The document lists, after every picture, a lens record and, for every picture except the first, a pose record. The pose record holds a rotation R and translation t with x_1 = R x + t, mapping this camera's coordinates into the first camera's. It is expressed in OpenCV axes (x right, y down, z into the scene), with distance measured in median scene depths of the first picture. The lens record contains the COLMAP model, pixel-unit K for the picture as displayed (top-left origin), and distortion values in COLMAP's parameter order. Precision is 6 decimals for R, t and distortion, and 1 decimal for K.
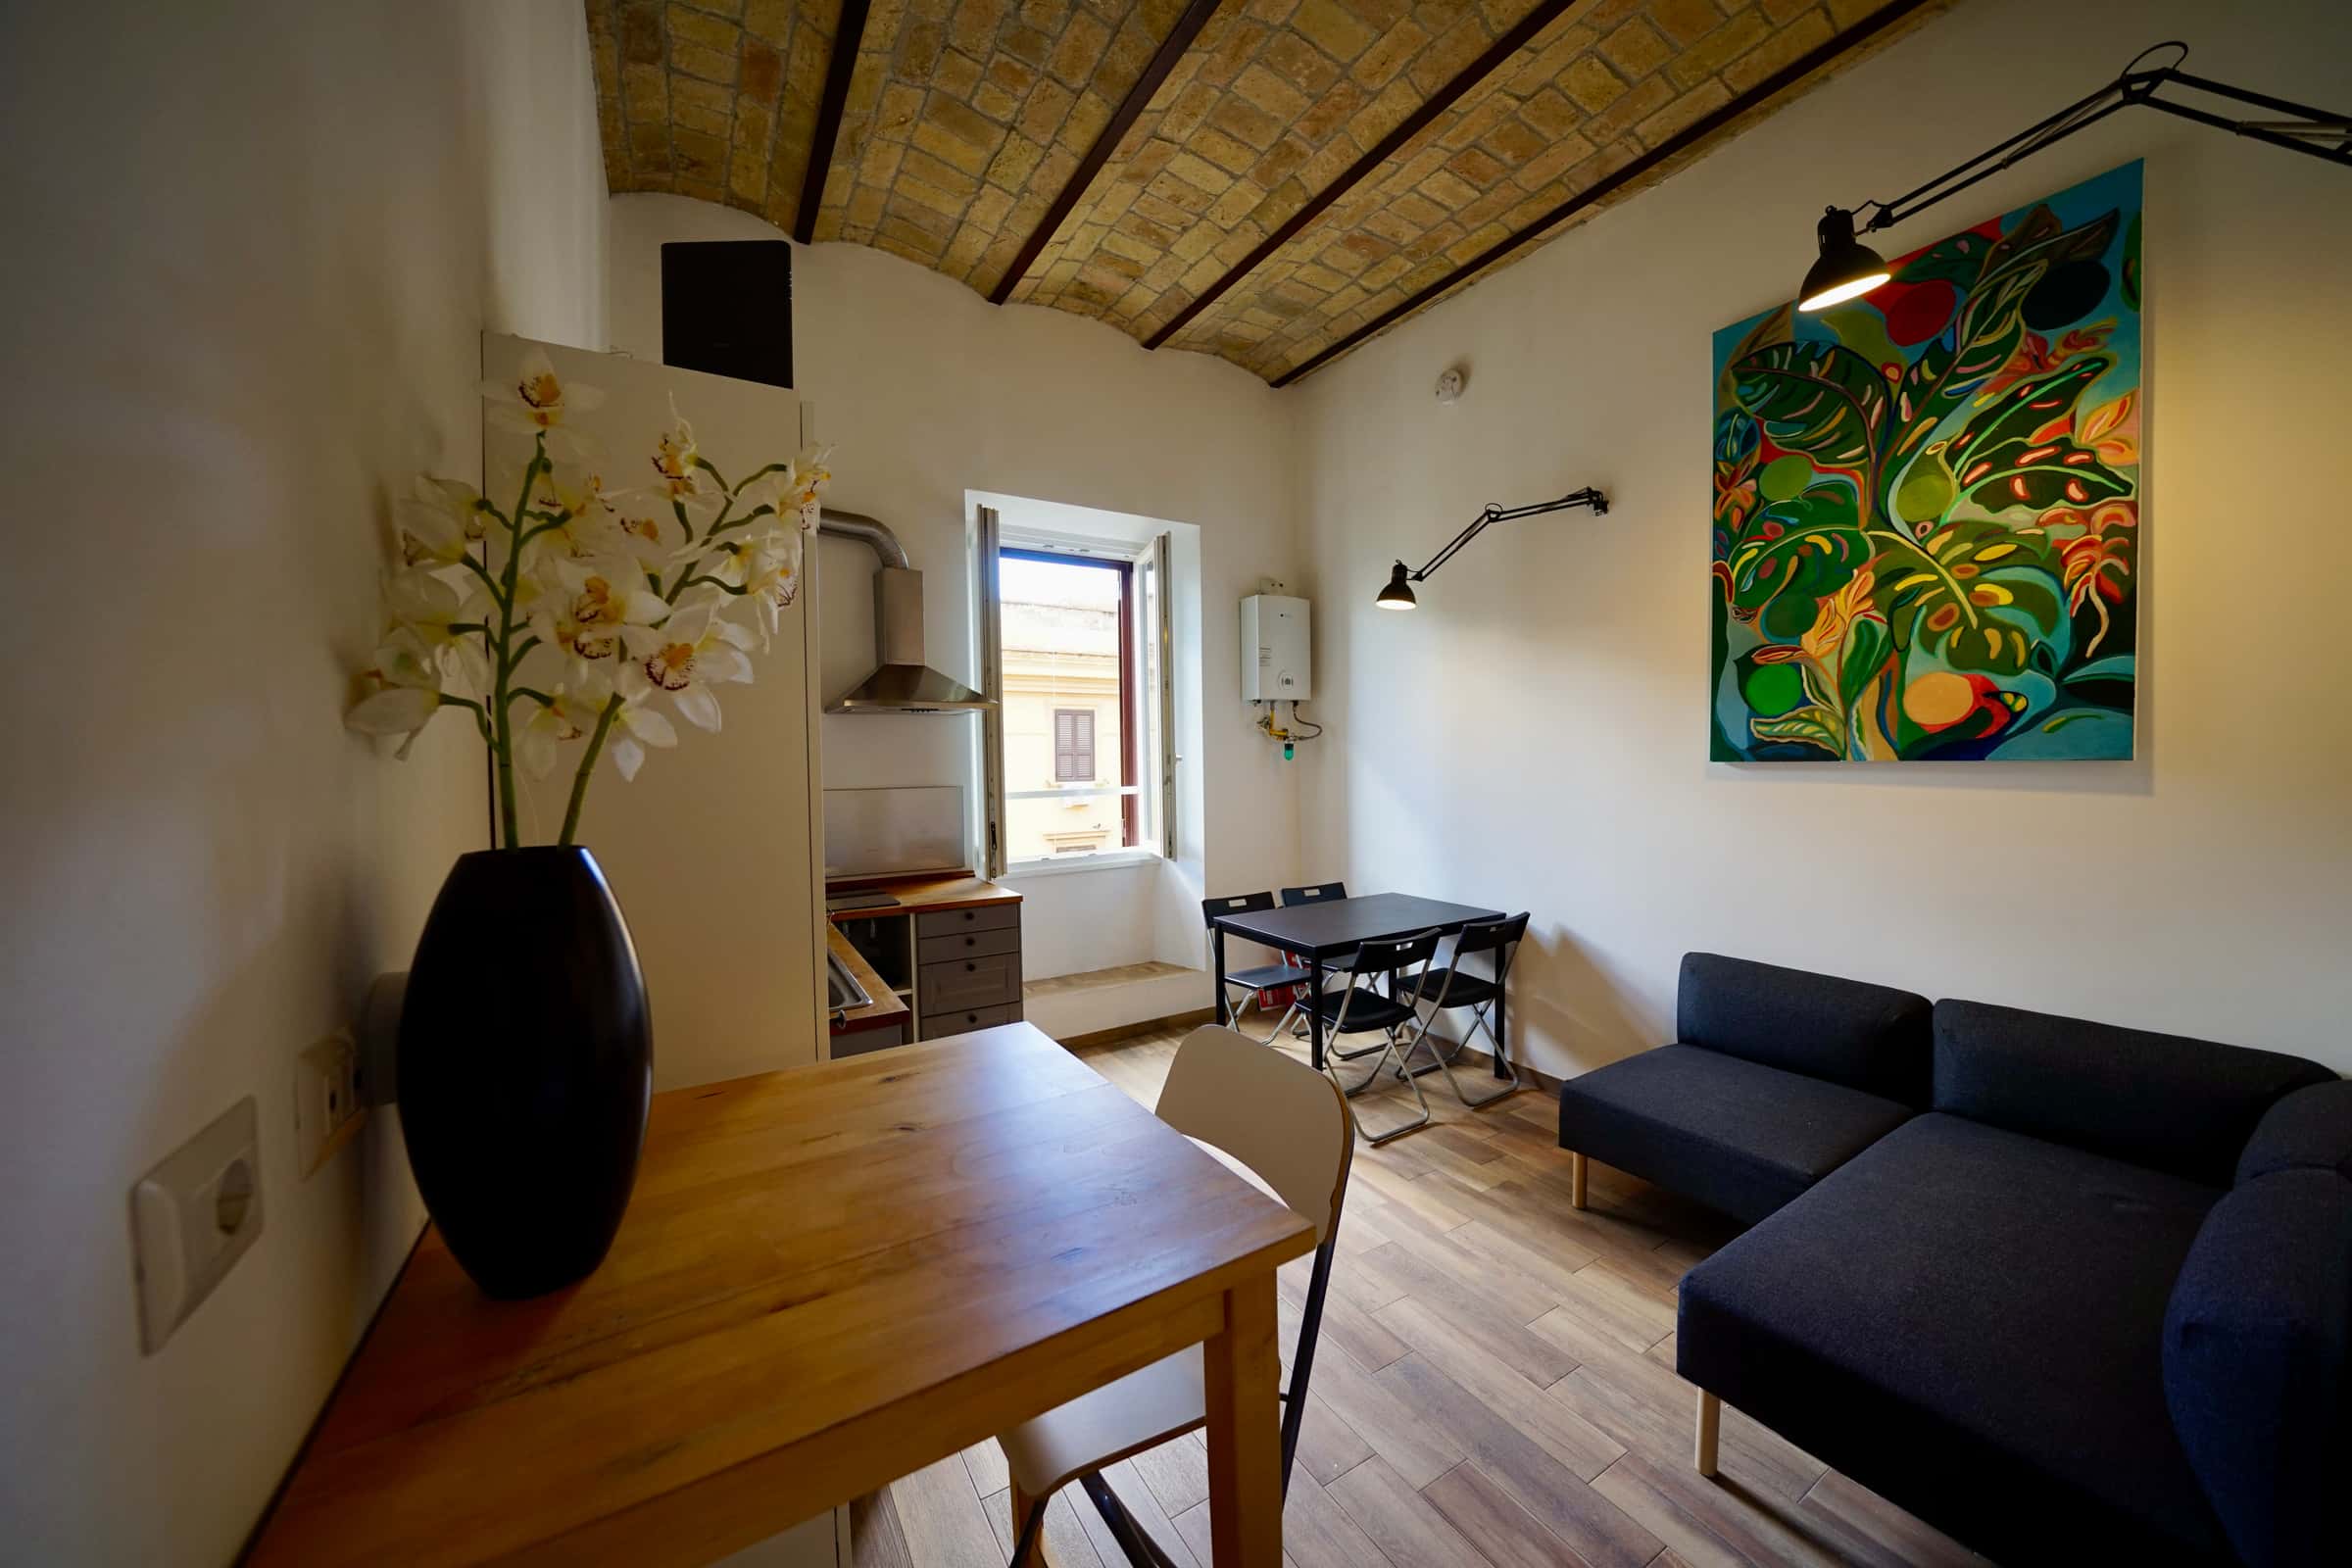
lens RADIAL K [[811.5, 0, 1164.6], [0, 811.5, 782.6], [0, 0, 1]] dist [-0.028368, 0.002643]
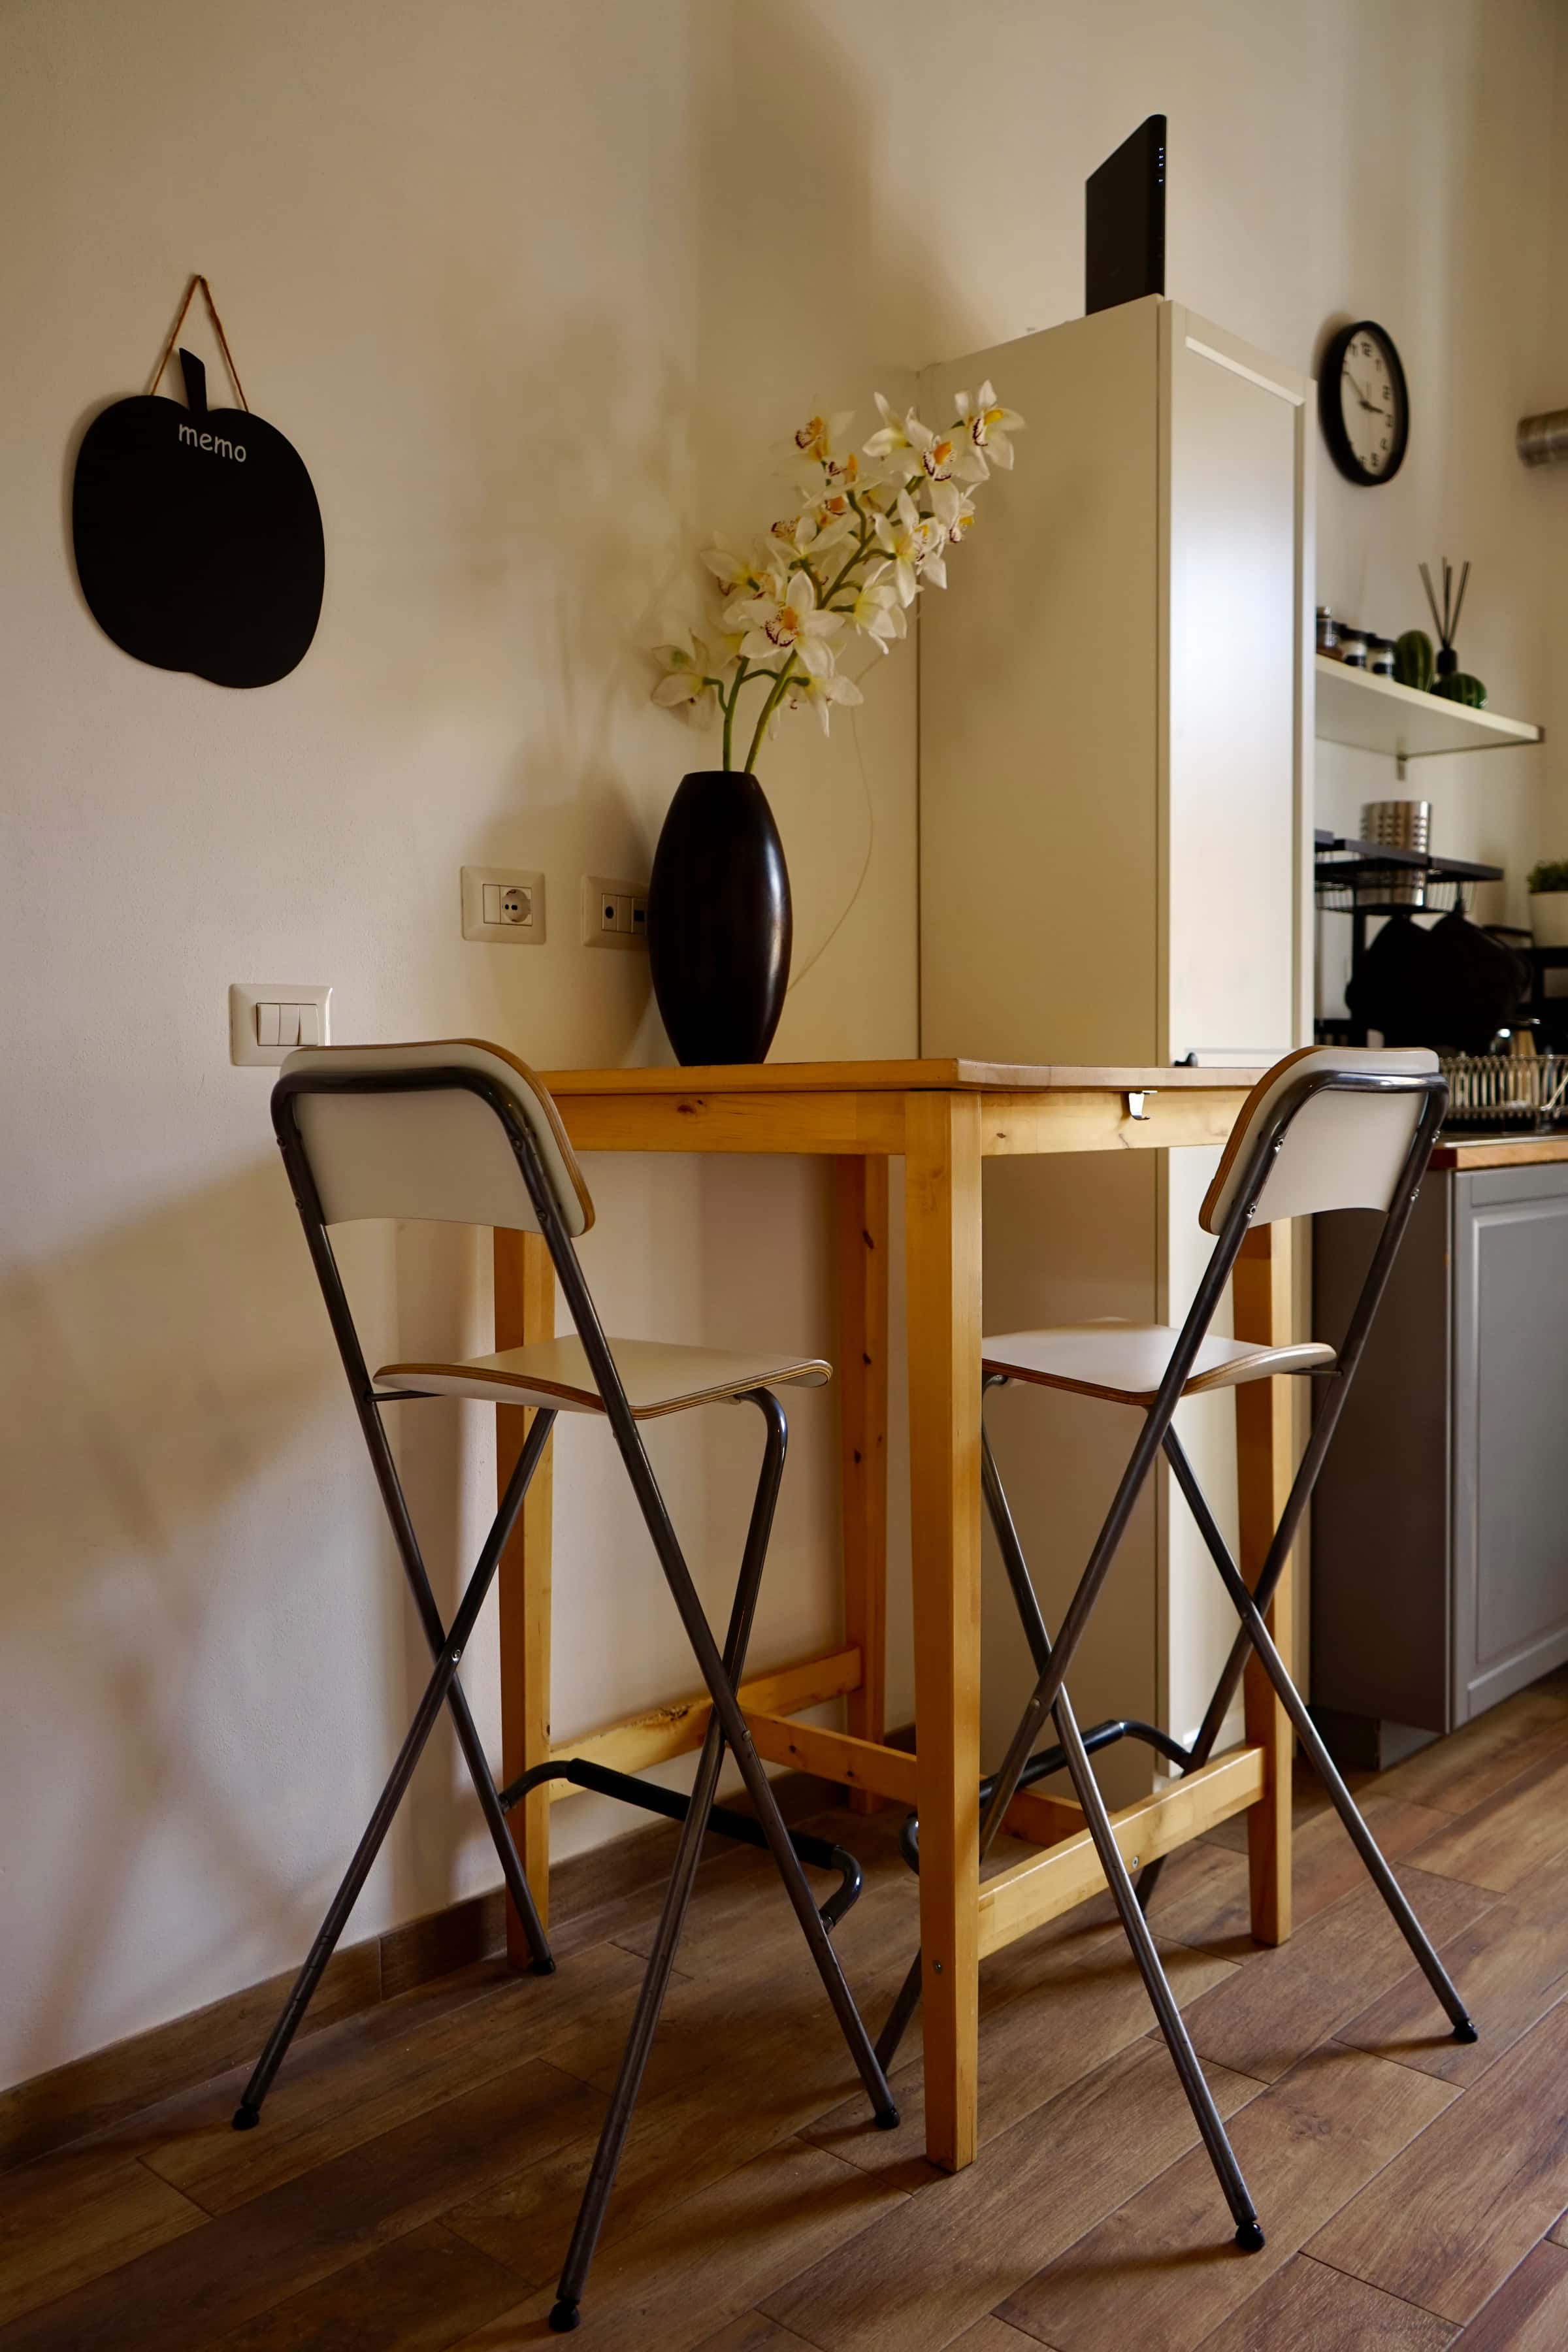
lens RADIAL K [[1879.6, 0, 771.4], [0, 1879.6, 1195.8], [0, 0, 1]] dist [-0.020178, 0.010769]
pose [[0.276725, 0.066251, -0.958663, 0.637344], [-0.025047, 0.997779, 0.061724, 0.158637], [0.960623, 0.006931, 0.277770, 0.039811]]
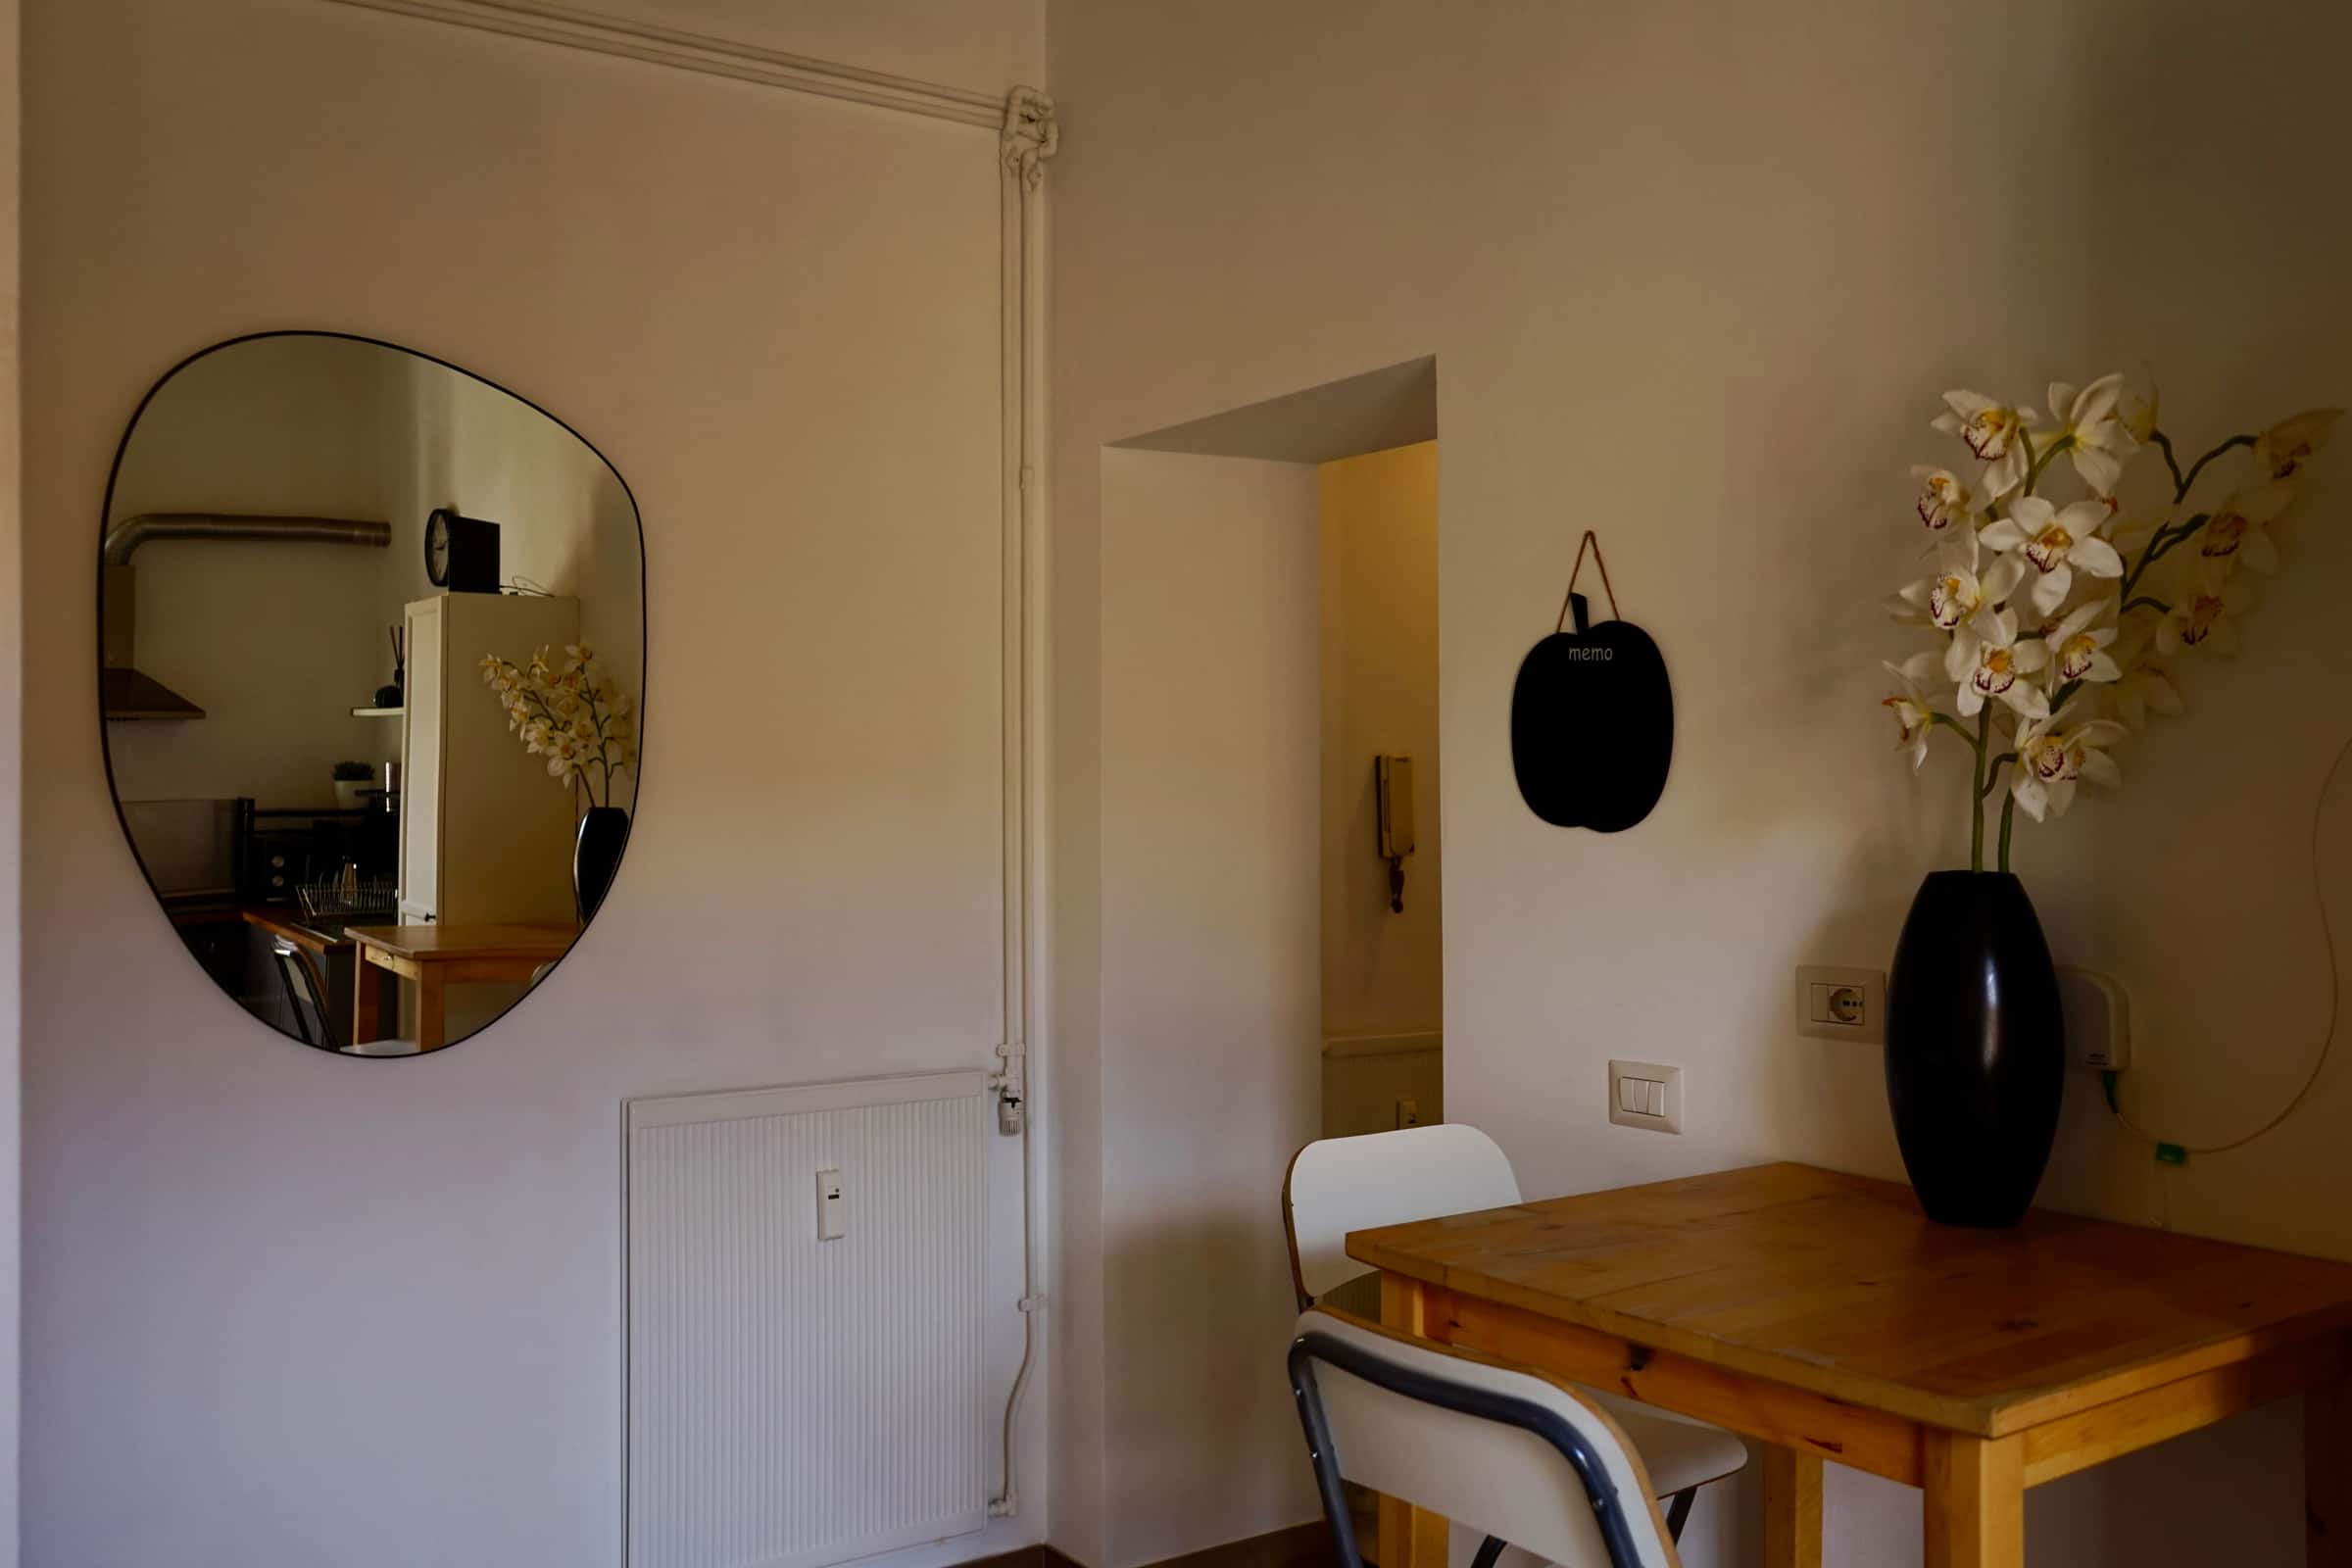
lens RADIAL K [[2006.9, 0, 1175.7], [0, 2006.9, 786.4], [0, 0, 1]] dist [-0.001141, -0.000275]
pose [[-0.989036, 0.013486, -0.147060, 0.236781], [0.010367, 0.999705, 0.021955, -0.033900], [0.147313, 0.020189, -0.988884, 0.996997]]
